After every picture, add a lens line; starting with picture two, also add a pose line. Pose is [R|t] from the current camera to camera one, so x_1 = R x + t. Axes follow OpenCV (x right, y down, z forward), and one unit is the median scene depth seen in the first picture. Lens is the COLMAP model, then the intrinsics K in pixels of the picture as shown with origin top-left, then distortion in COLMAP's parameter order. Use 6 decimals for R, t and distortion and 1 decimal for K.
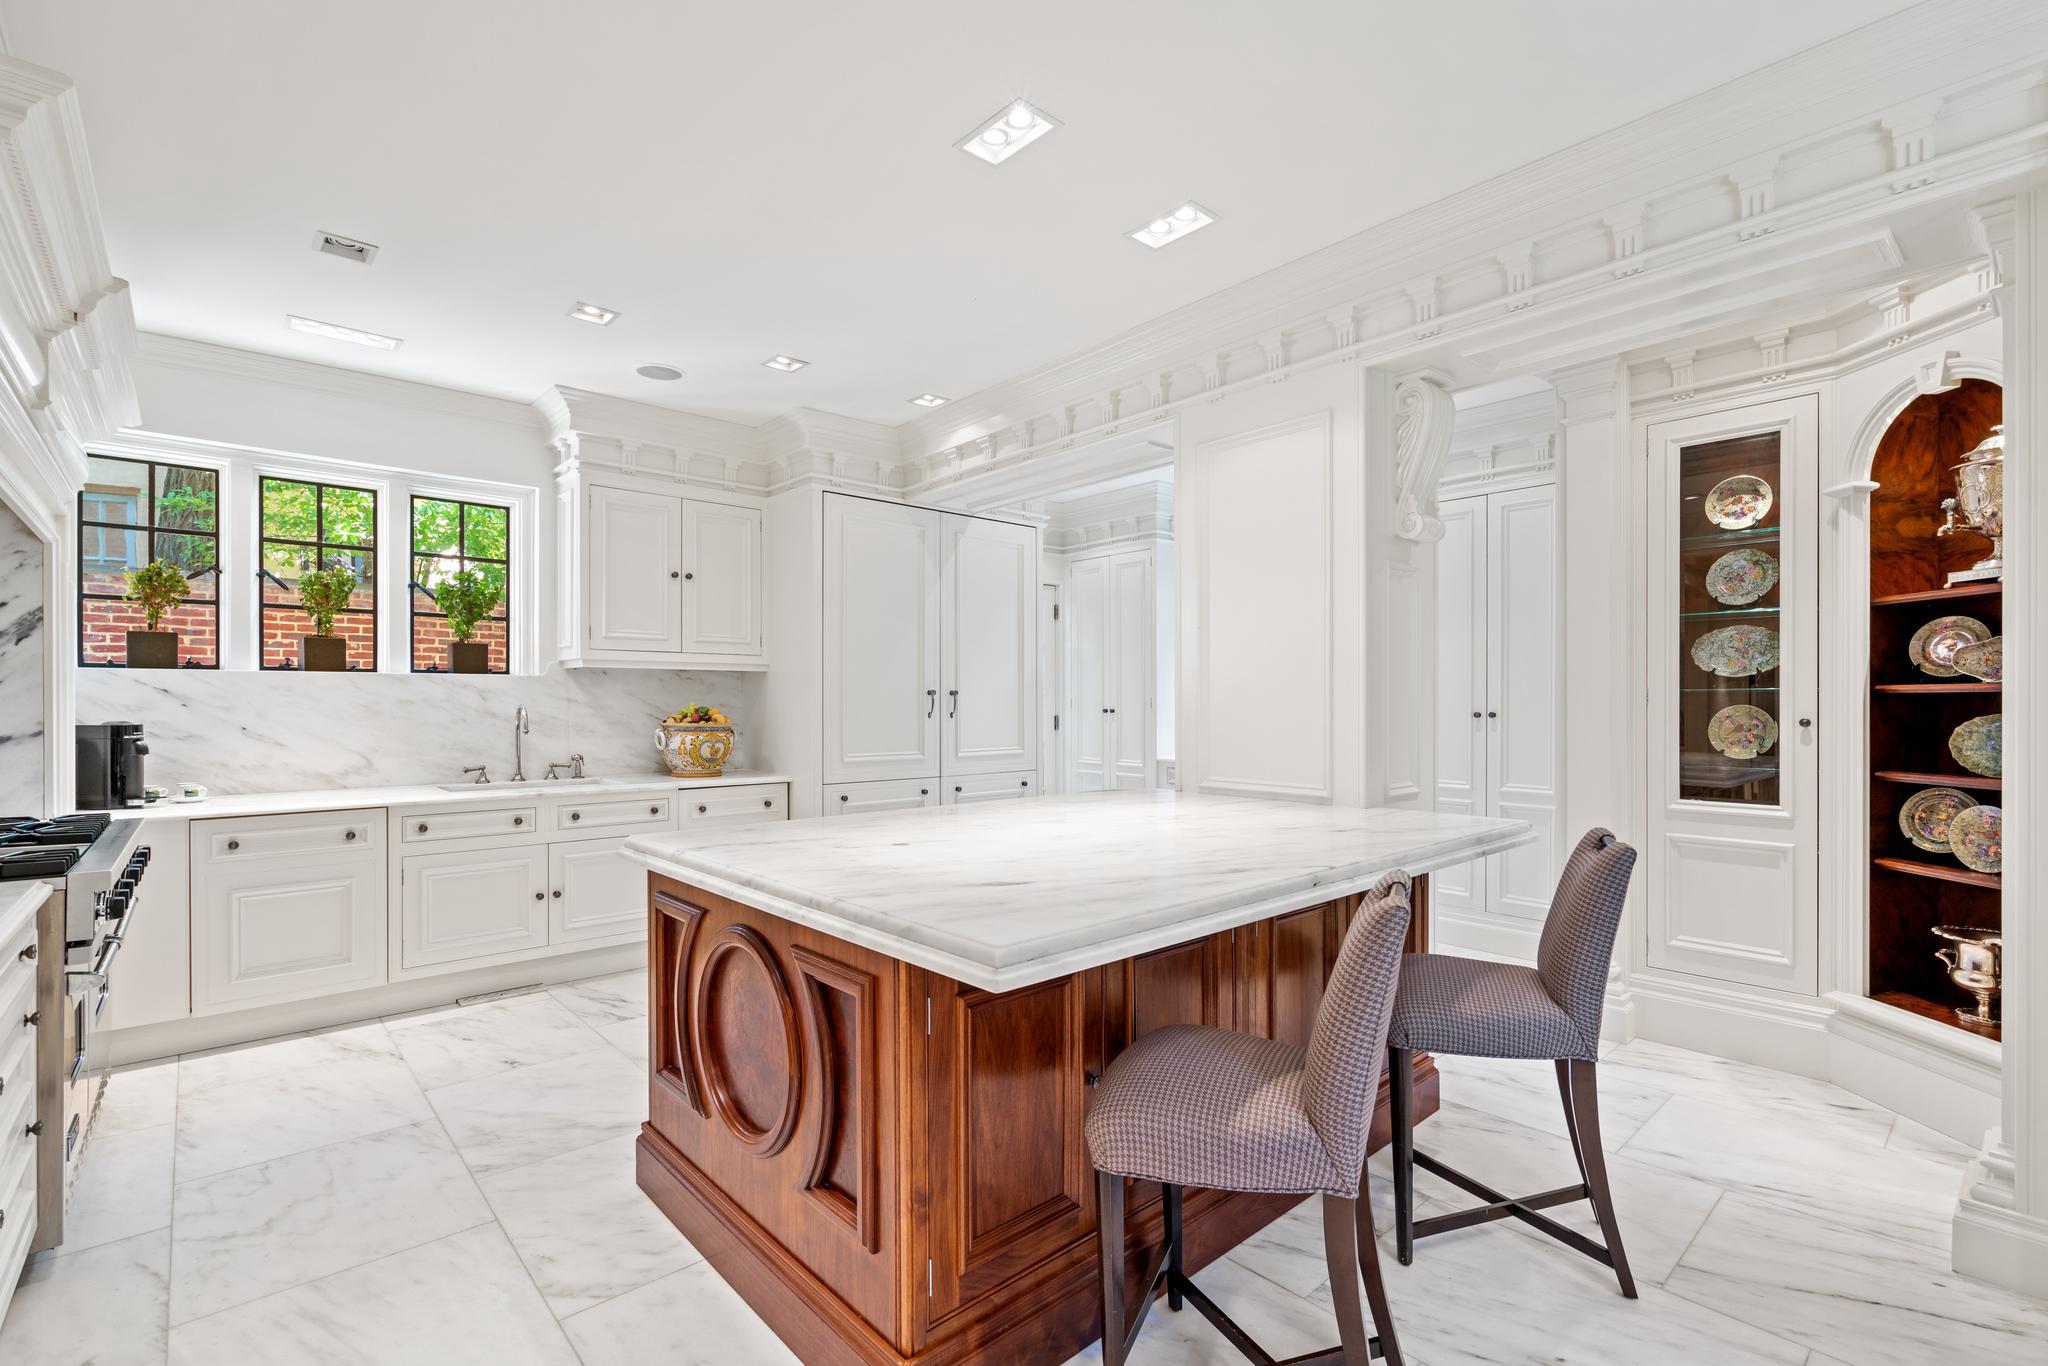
lens RADIAL K [[938.8, 0, 1023.7], [0, 938.8, 697.8], [0, 0, 1]] dist [0.003124, 0.001066]
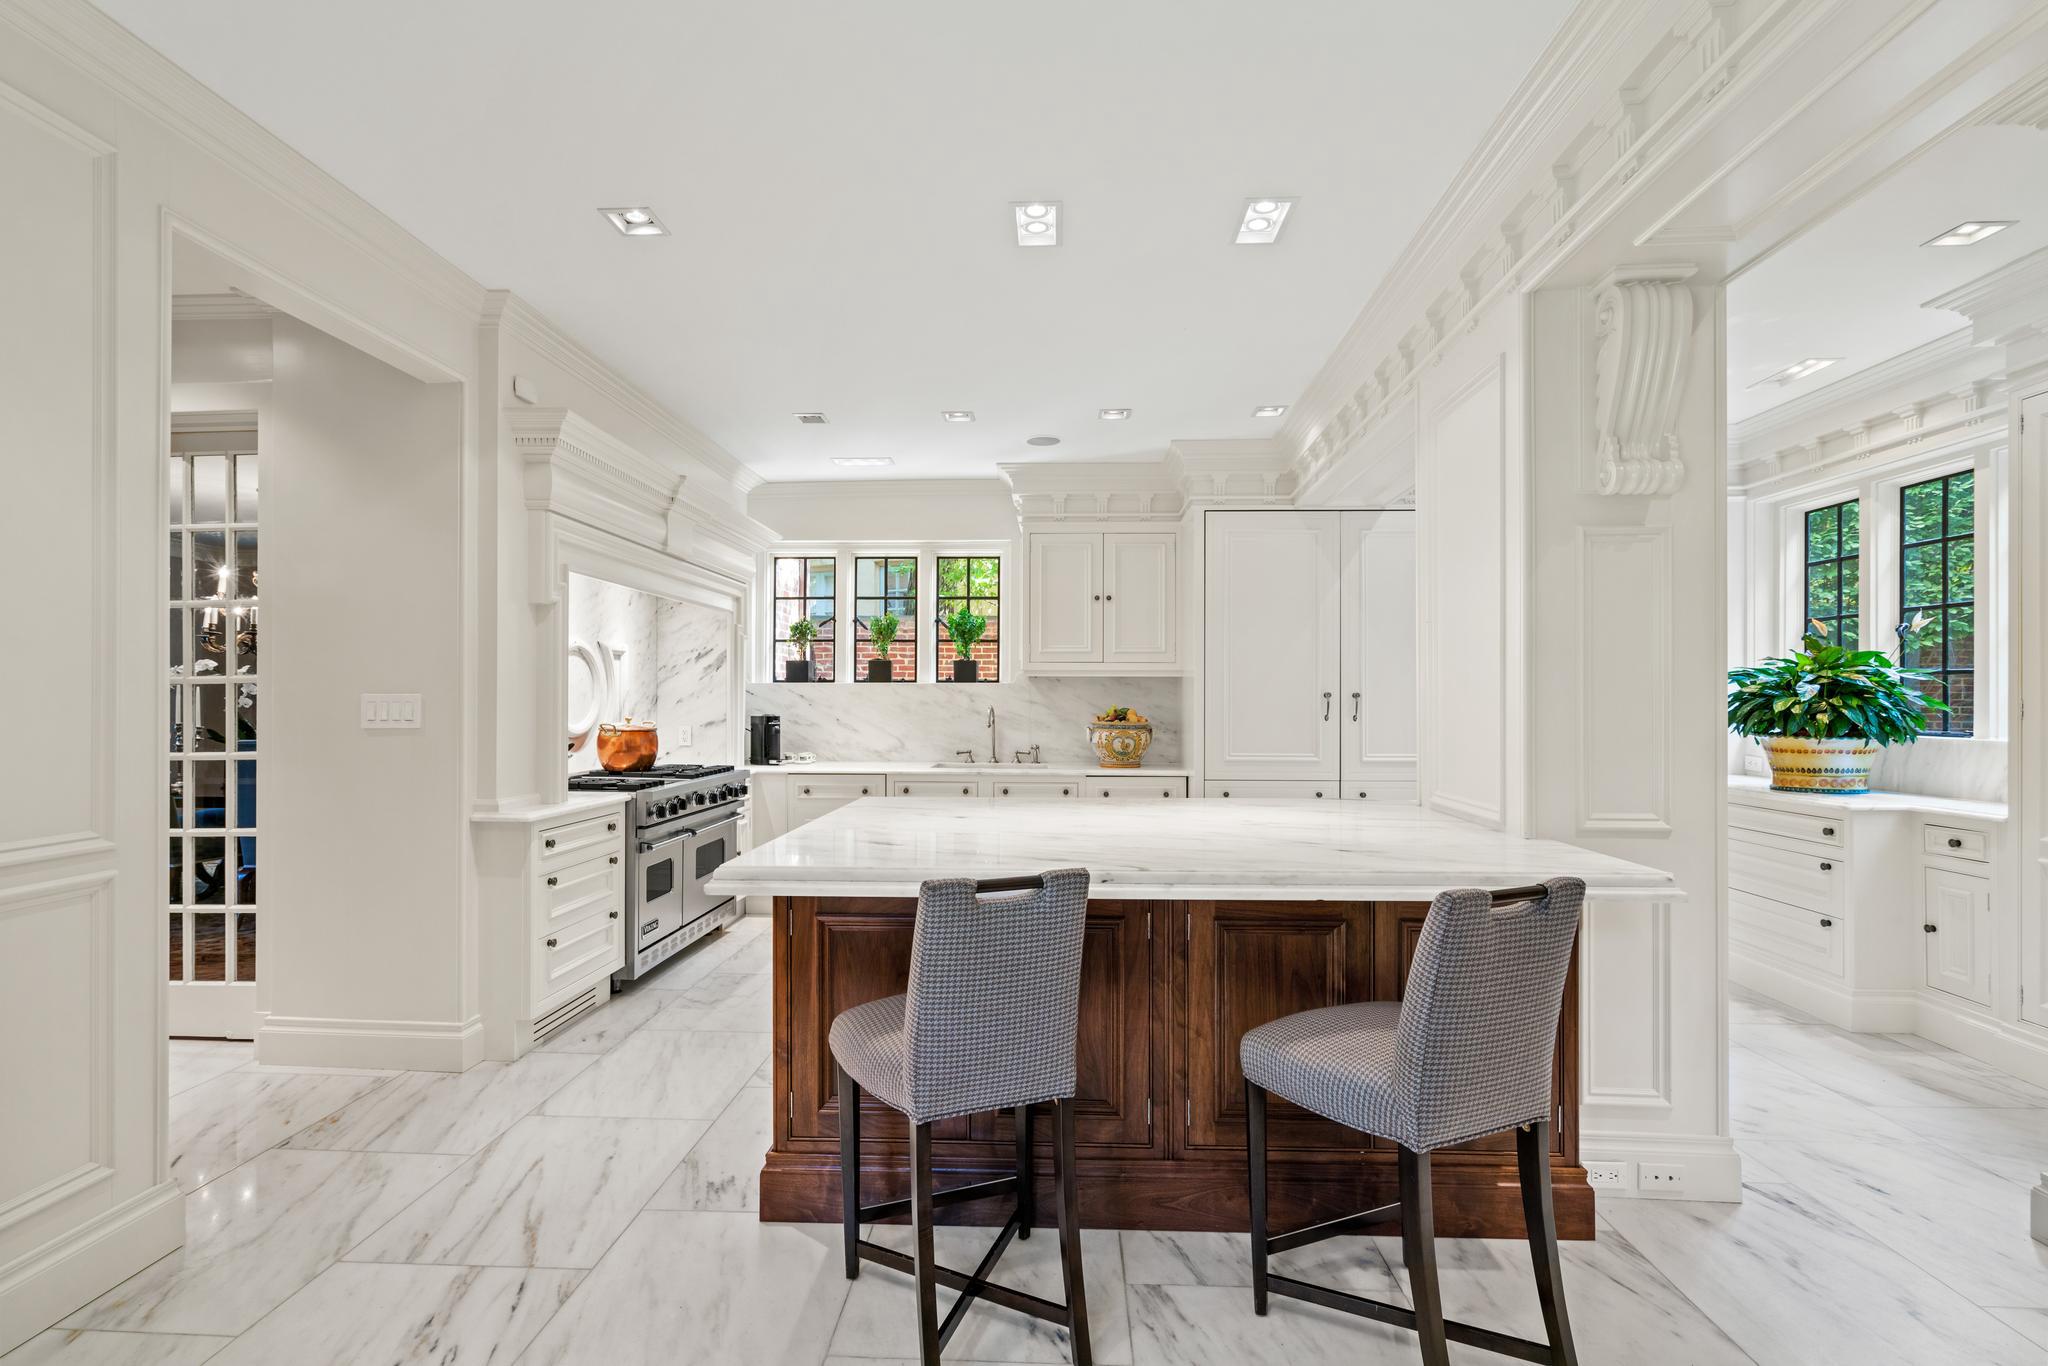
lens RADIAL K [[938.8, 0, 1018.8], [0, 938.8, 687.0], [0, 0, 1]] dist [0.003124, 0.001066]
pose [[0.707898, -0.009618, -0.706250, 0.432573], [-0.000267, 0.999904, -0.013884, -0.000394], [0.706315, 0.010017, 0.707827, 0.083098]]
